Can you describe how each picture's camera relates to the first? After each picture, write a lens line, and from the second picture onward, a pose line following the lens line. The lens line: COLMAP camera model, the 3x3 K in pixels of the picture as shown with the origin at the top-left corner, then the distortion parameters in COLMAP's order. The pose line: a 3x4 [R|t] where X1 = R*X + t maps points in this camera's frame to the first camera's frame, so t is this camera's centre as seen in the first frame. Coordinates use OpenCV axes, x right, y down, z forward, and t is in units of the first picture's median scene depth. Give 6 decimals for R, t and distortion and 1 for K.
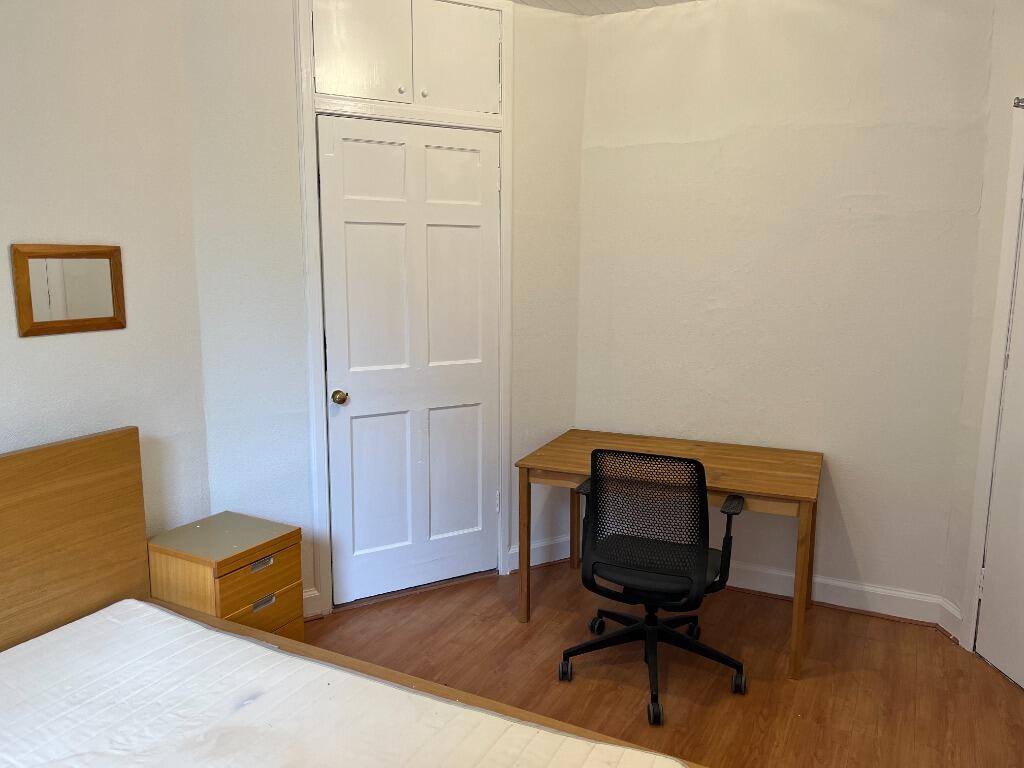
lens RADIAL K [[800.6, 0, 512.0], [0, 800.6, 384.0], [0, 0, 1]] dist [0.070177, -0.096922]
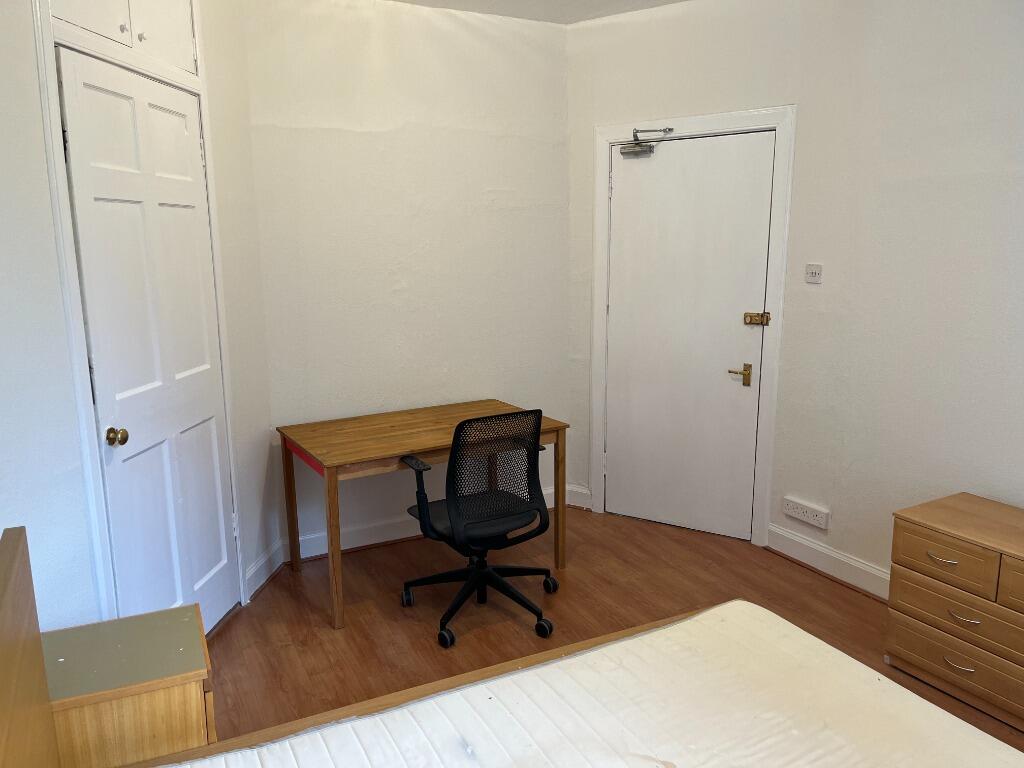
lens RADIAL K [[800.6, 0, 512.0], [0, 800.6, 384.0], [0, 0, 1]] dist [0.070177, -0.096922]
pose [[0.568519, -0.158999, 0.807159, -0.604962], [0.143286, 0.985287, 0.093164, -0.048524], [-0.810096, 0.062689, 0.582937, 0.269783]]
